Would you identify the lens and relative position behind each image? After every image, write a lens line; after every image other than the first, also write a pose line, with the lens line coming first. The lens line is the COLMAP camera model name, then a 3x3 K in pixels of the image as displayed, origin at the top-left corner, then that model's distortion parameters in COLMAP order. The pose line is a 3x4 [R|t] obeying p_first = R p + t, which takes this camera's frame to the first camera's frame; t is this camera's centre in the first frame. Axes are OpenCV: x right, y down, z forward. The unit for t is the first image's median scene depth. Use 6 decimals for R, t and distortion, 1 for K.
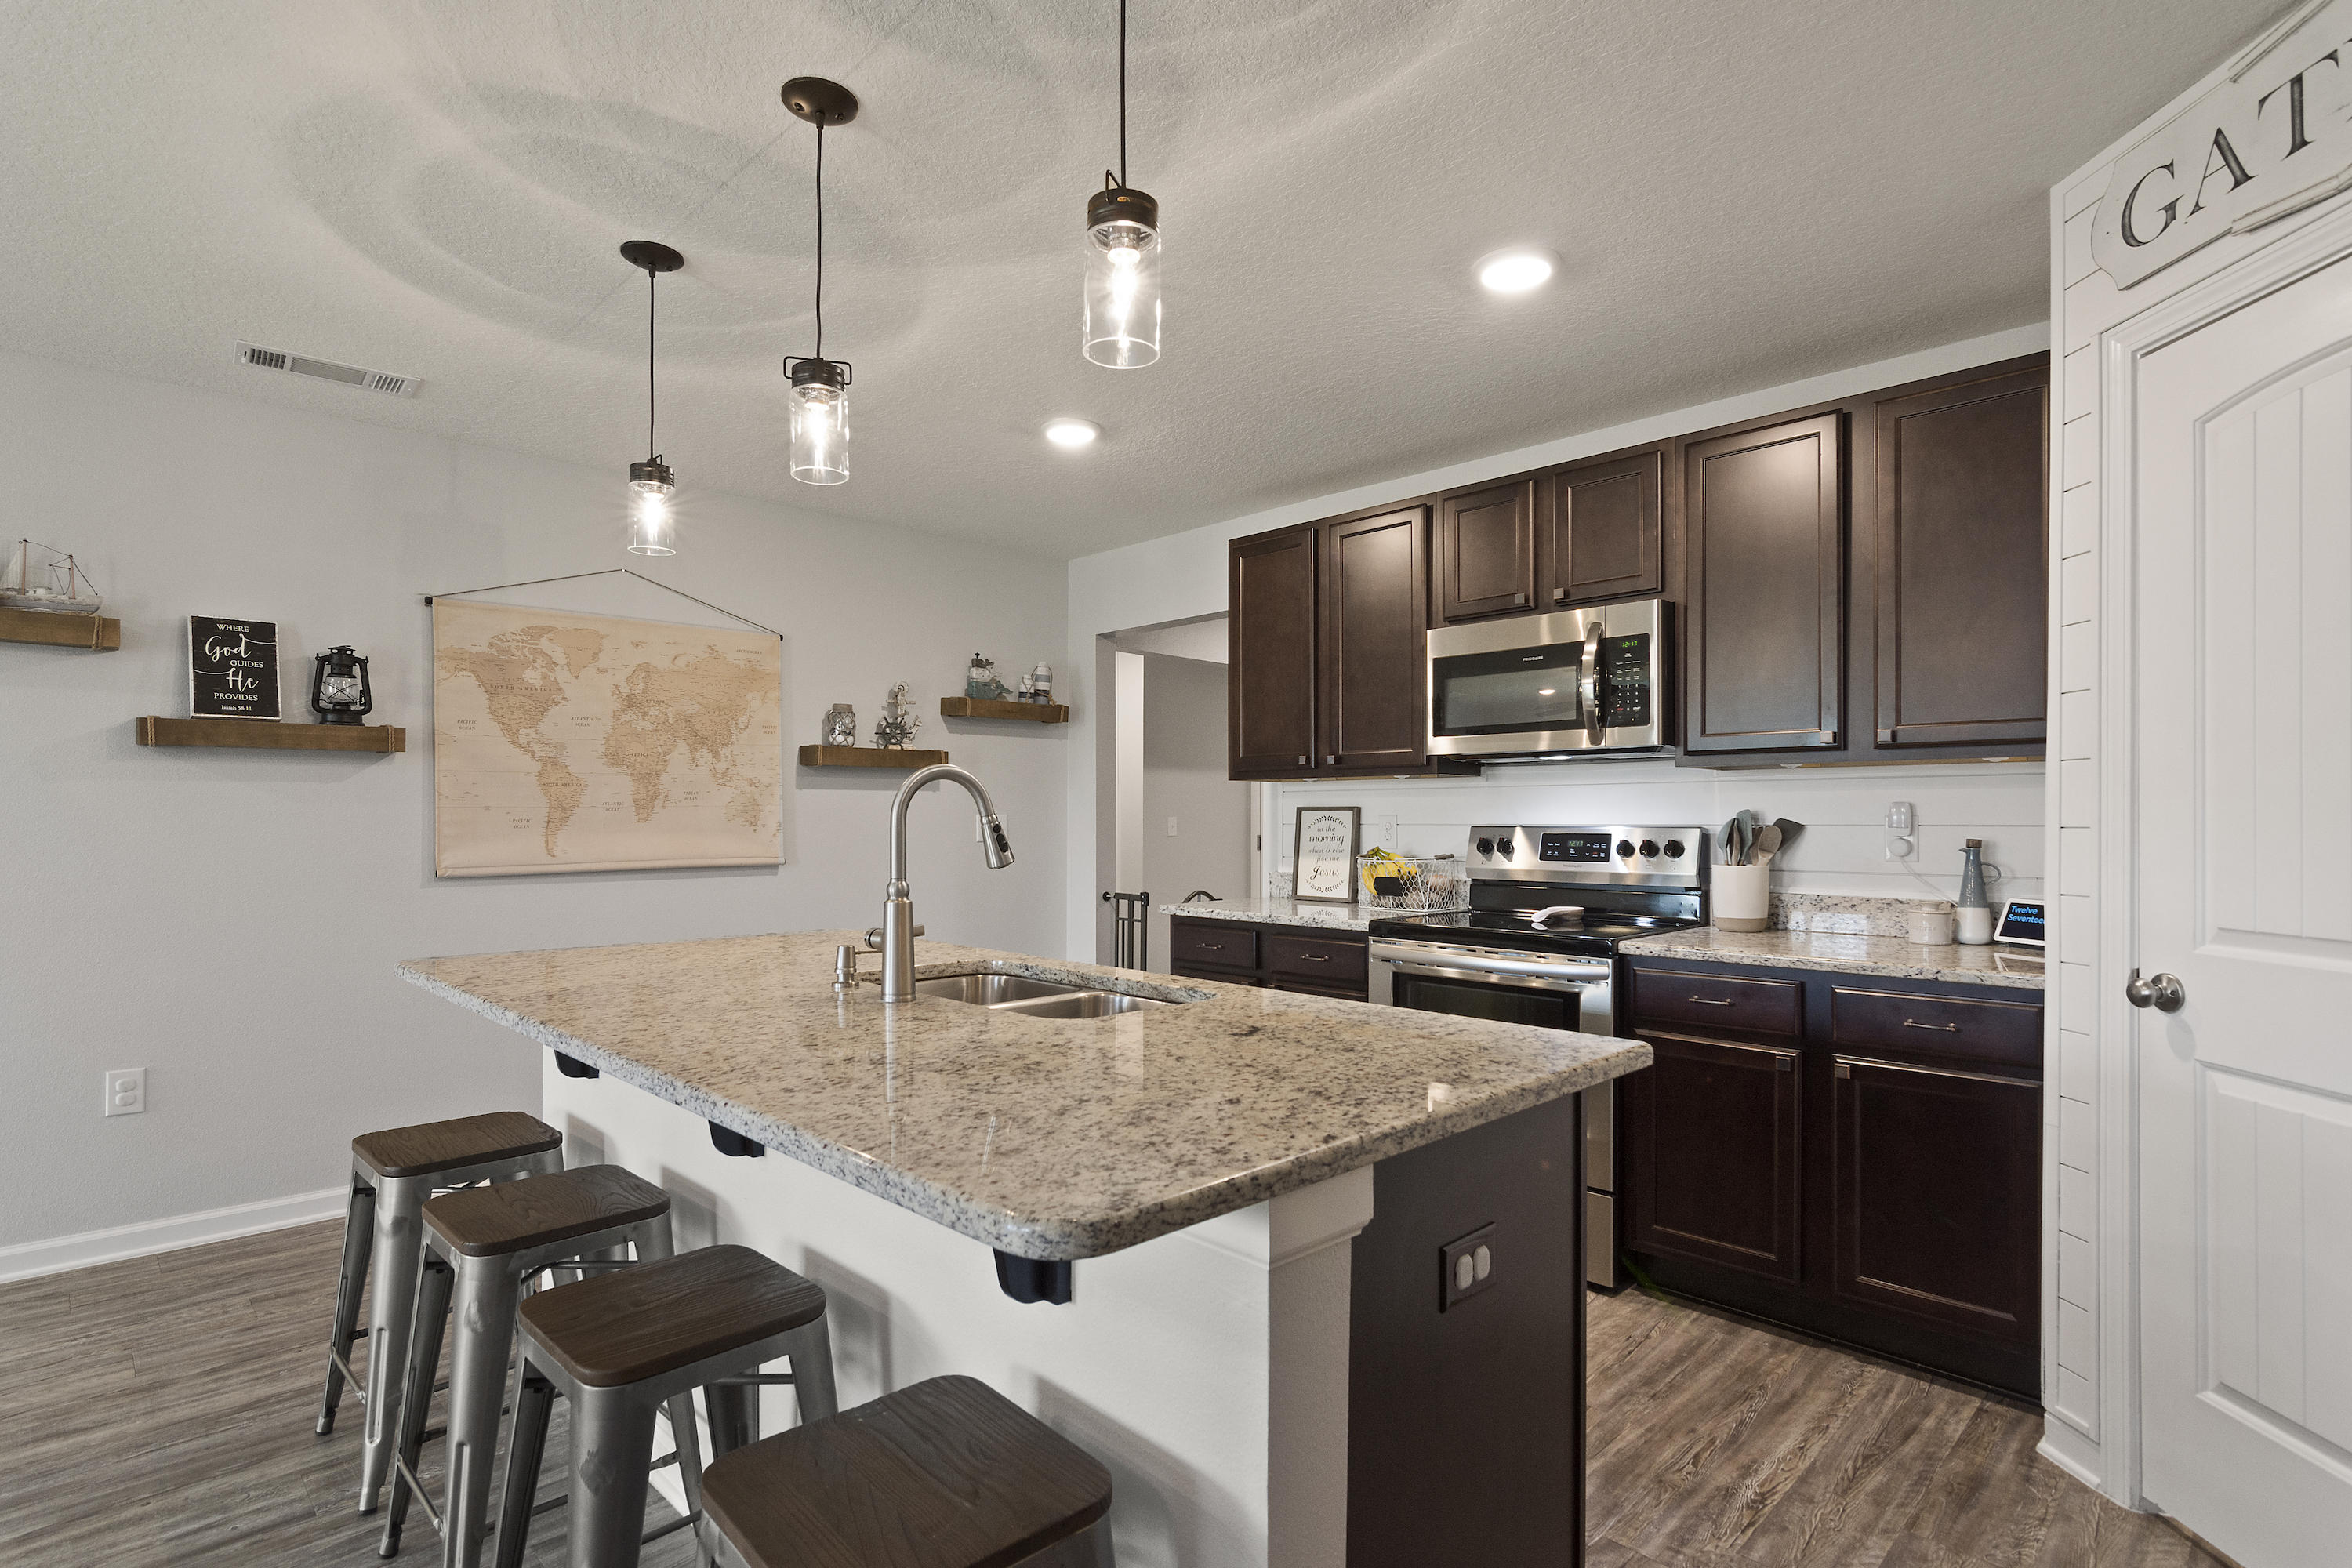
lens RADIAL K [[1157.0, 0, 1174.7], [0, 1157.0, 821.5], [0, 0, 1]] dist [-0.001397, 0.000400]
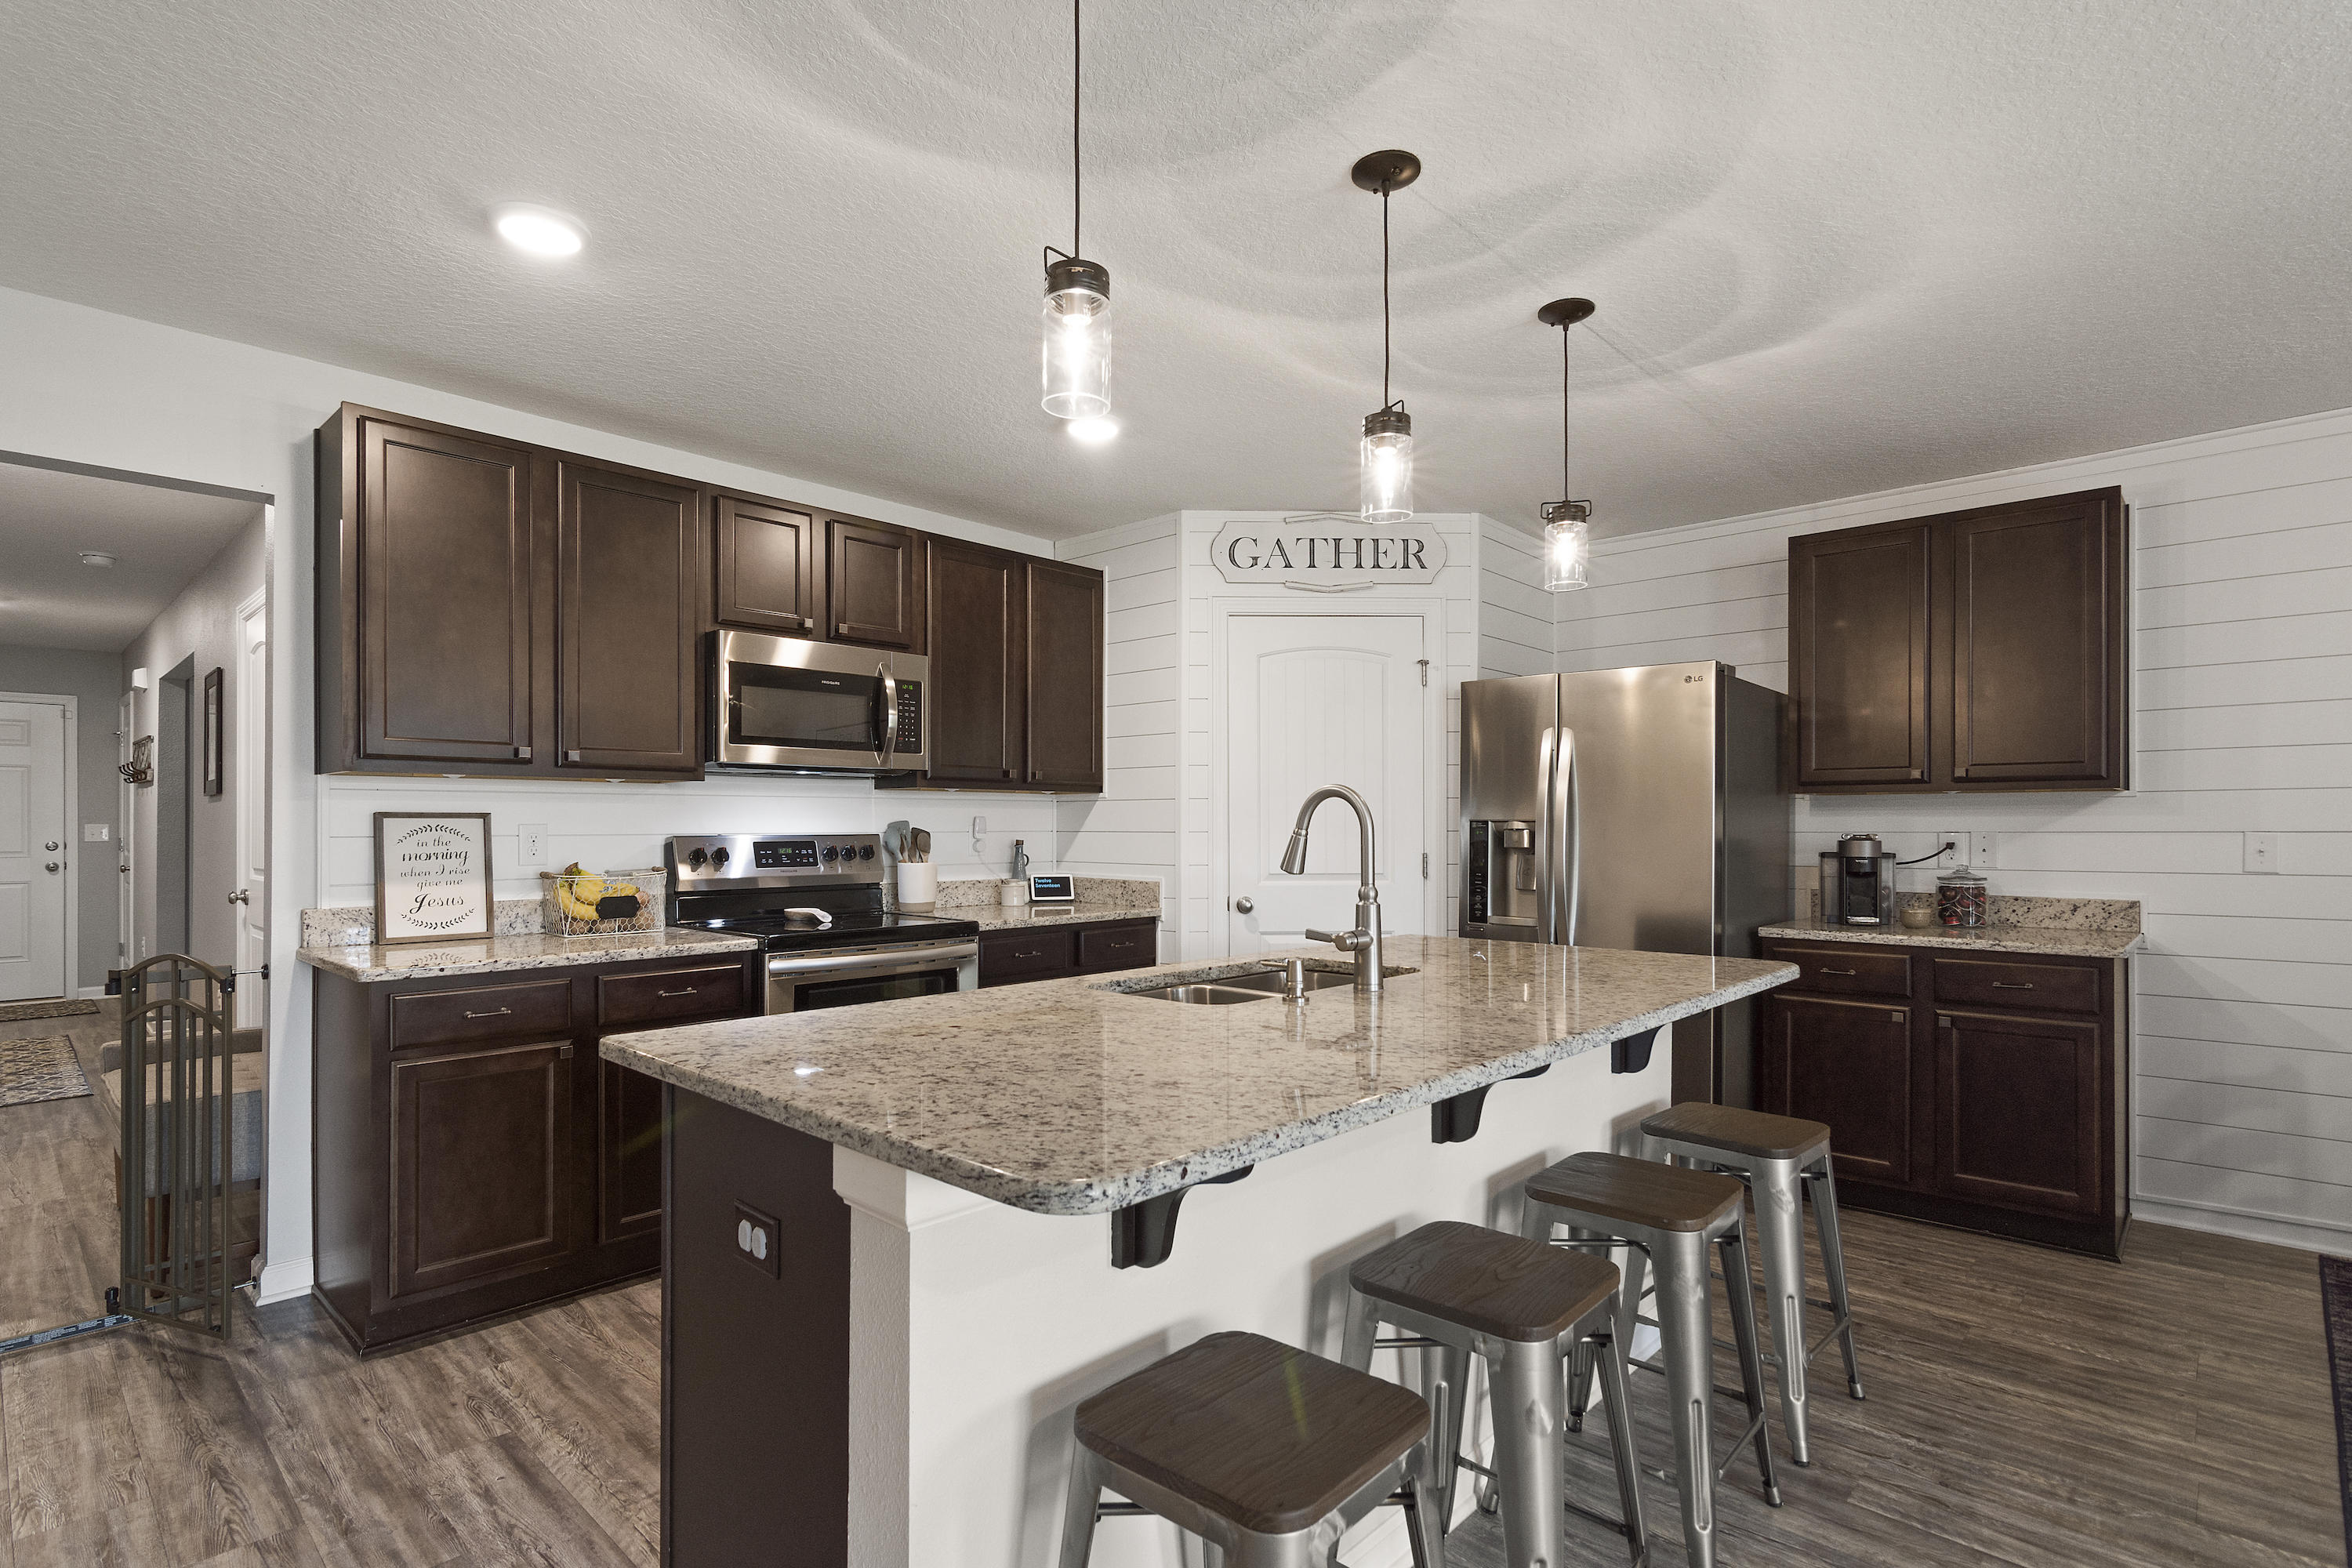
lens RADIAL K [[1142.3, 0, 1180.4], [0, 1142.3, 826.1], [0, 0, 1]] dist [0.000020, 0.000906]
pose [[-0.044110, -0.002260, 0.999024, -1.059826], [0.001846, 0.999996, 0.002344, -0.008584], [-0.999025, 0.001947, -0.044106, 0.959478]]
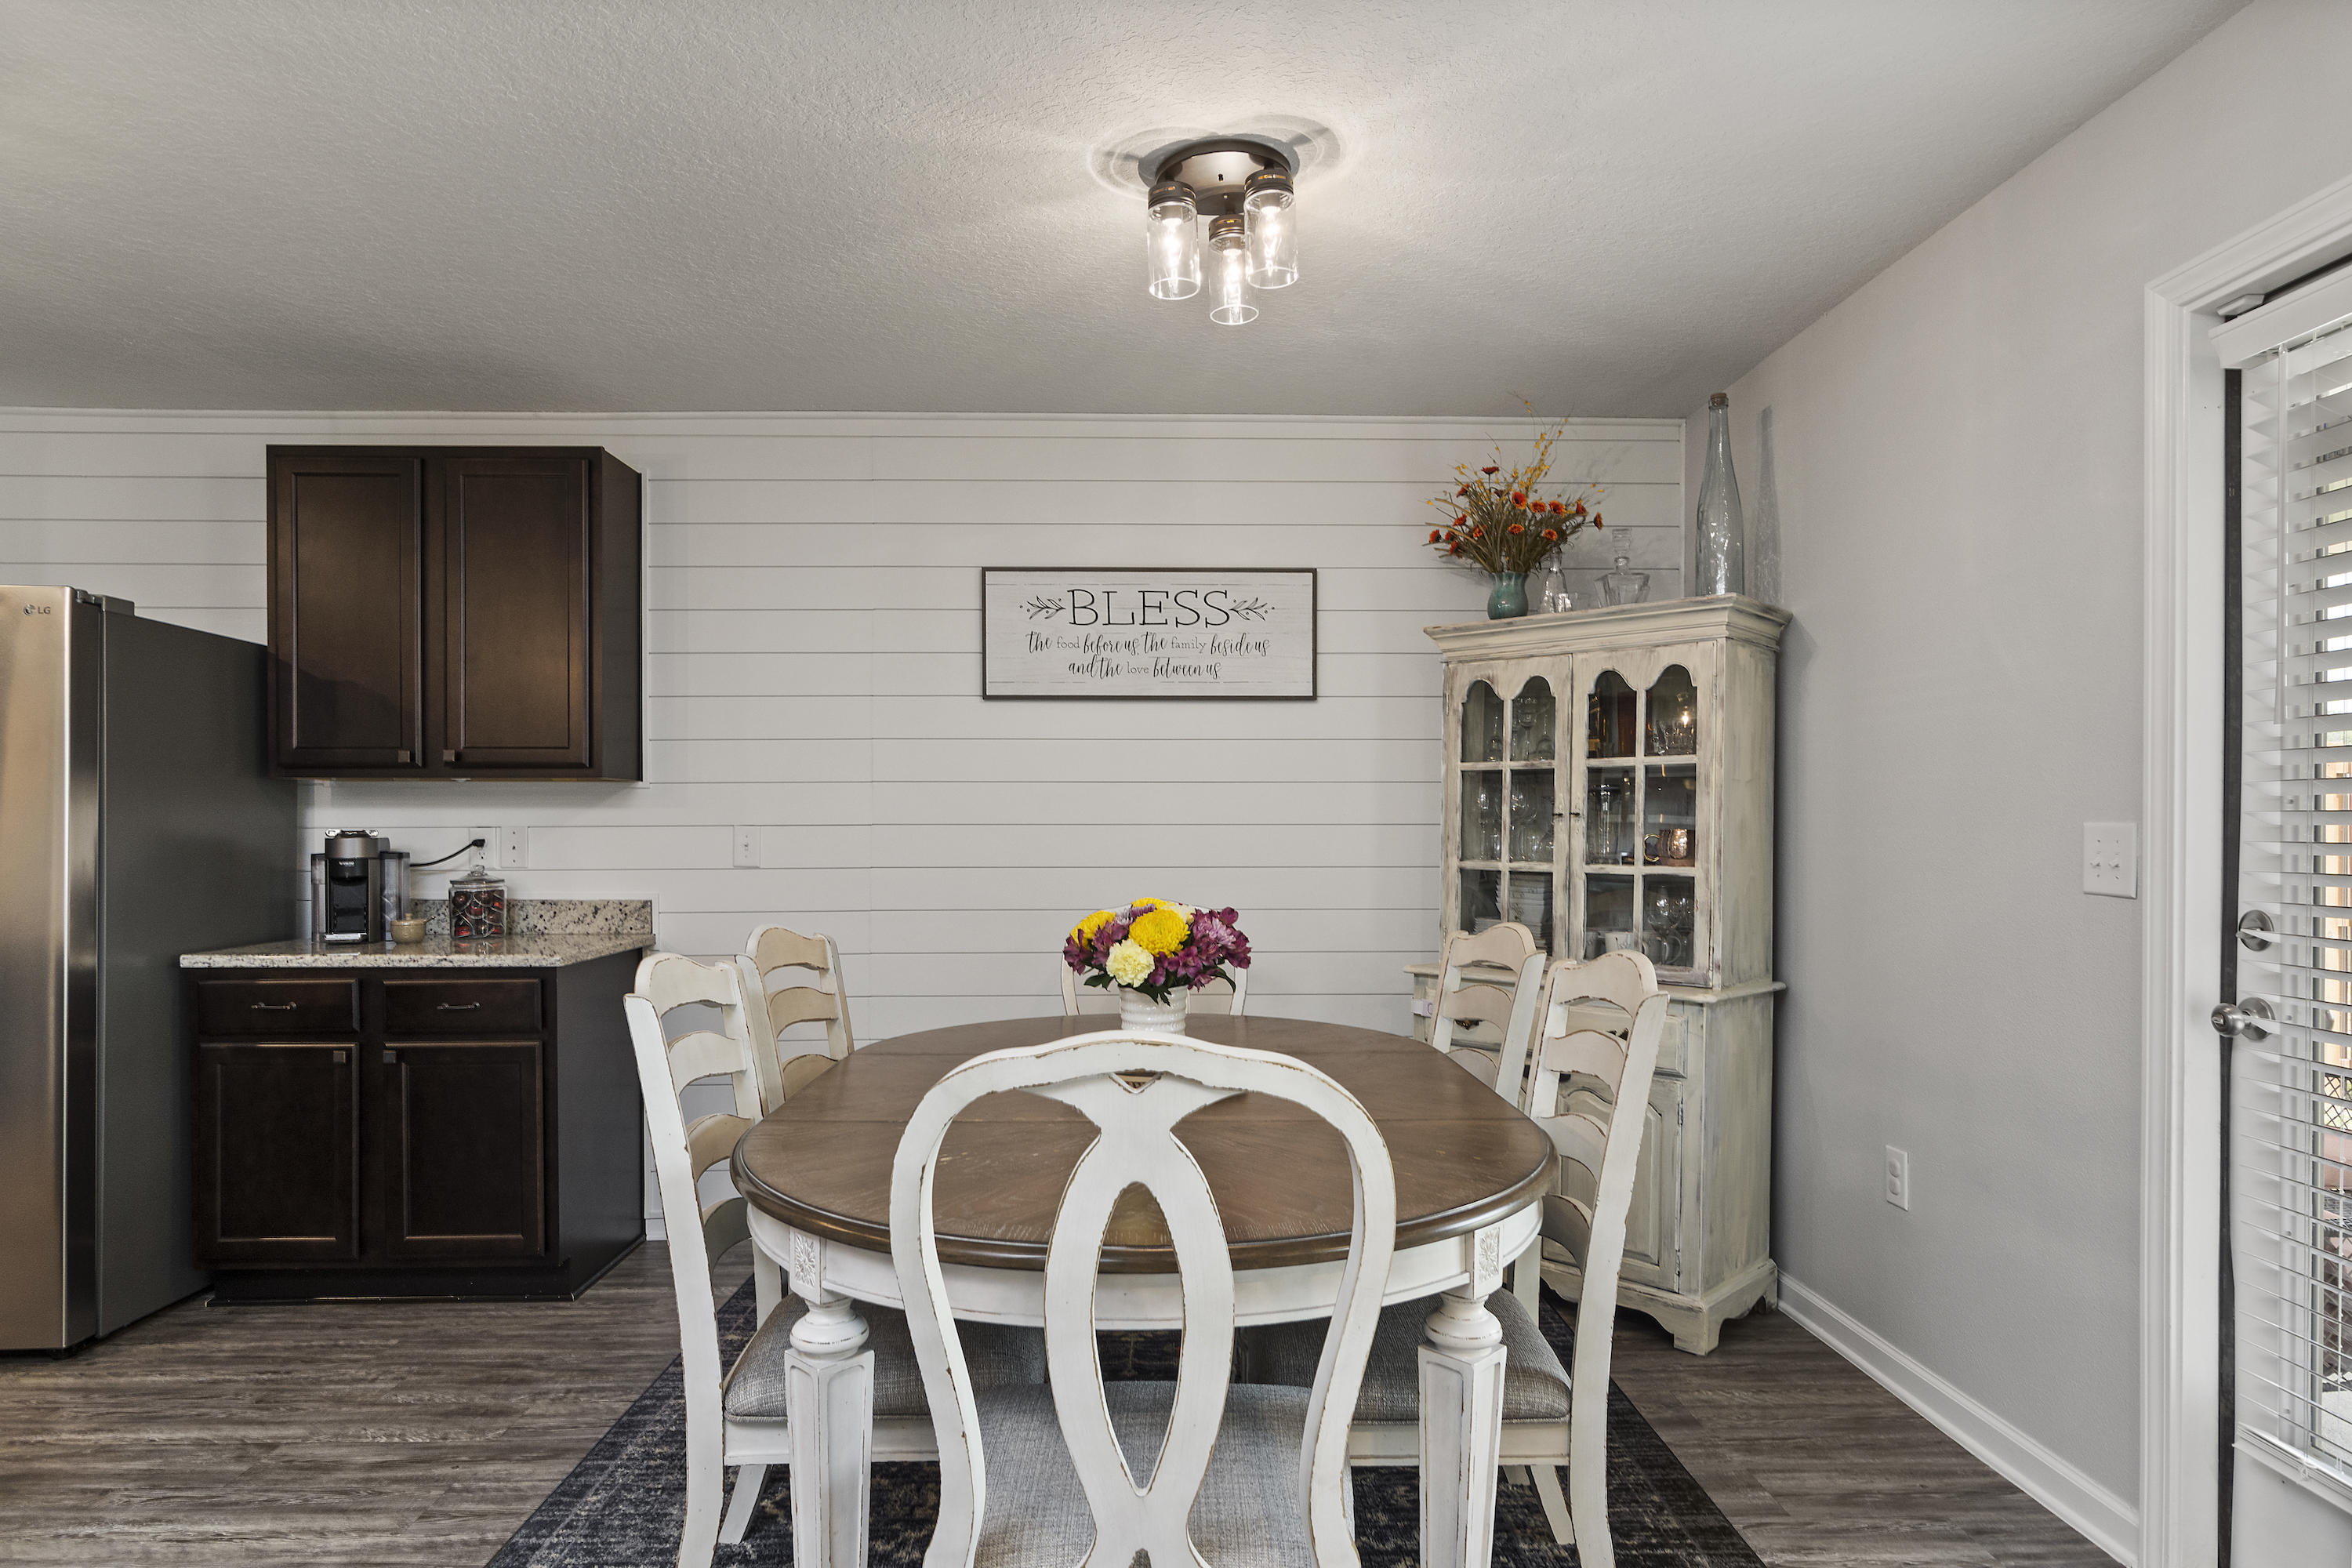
lens RADIAL K [[1331.1, 0, 1177.5], [0, 1331.1, 830.9], [0, 0, 1]] dist [-0.000136, 0.001492]
pose [[-0.729773, -0.007434, 0.683649, -1.198933], [-0.000698, 0.999948, 0.010129, -0.006288], [-0.683689, 0.006914, -0.729741, 0.413222]]
